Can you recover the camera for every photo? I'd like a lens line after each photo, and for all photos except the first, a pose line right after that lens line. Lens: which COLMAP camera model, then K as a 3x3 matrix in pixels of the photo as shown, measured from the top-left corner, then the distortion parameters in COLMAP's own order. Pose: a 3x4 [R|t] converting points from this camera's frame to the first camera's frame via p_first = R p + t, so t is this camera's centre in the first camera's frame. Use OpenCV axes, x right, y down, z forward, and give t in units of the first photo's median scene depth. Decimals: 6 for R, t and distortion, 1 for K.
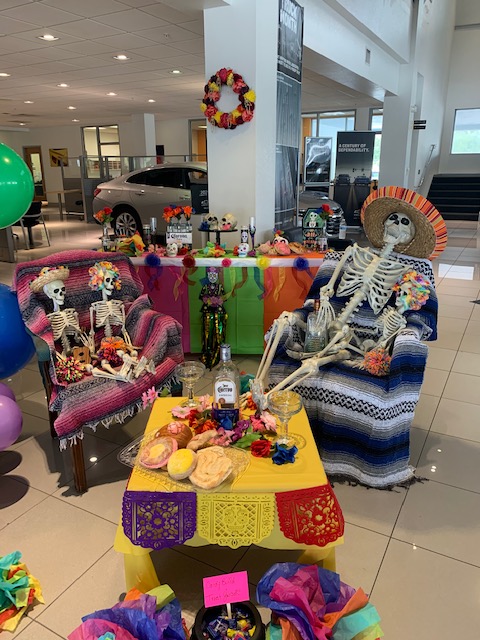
lens RADIAL K [[487.8, 0, 240.0], [0, 487.8, 320.0], [0, 0, 1]] dist [0.080941, -0.046866]
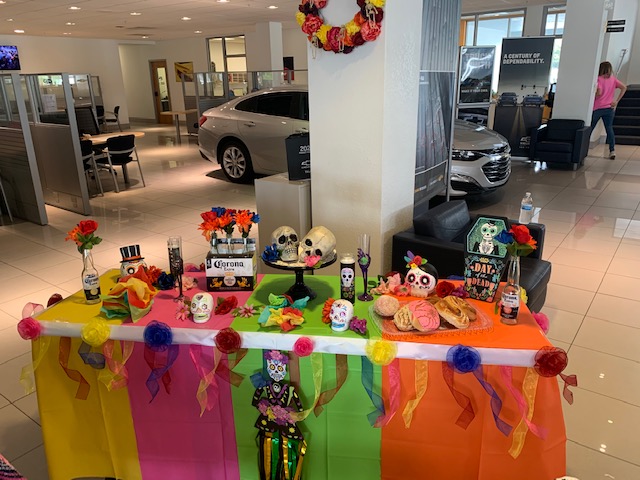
lens RADIAL K [[487.8, 0, 320.0], [0, 487.8, 240.0], [0, 0, 1]] dist [0.080941, -0.046866]
pose [[0.992089, 0.027575, -0.122468, 0.027536], [-0.024093, 0.999265, 0.029823, -0.147109], [0.123200, -0.026636, 0.992024, 0.326719]]
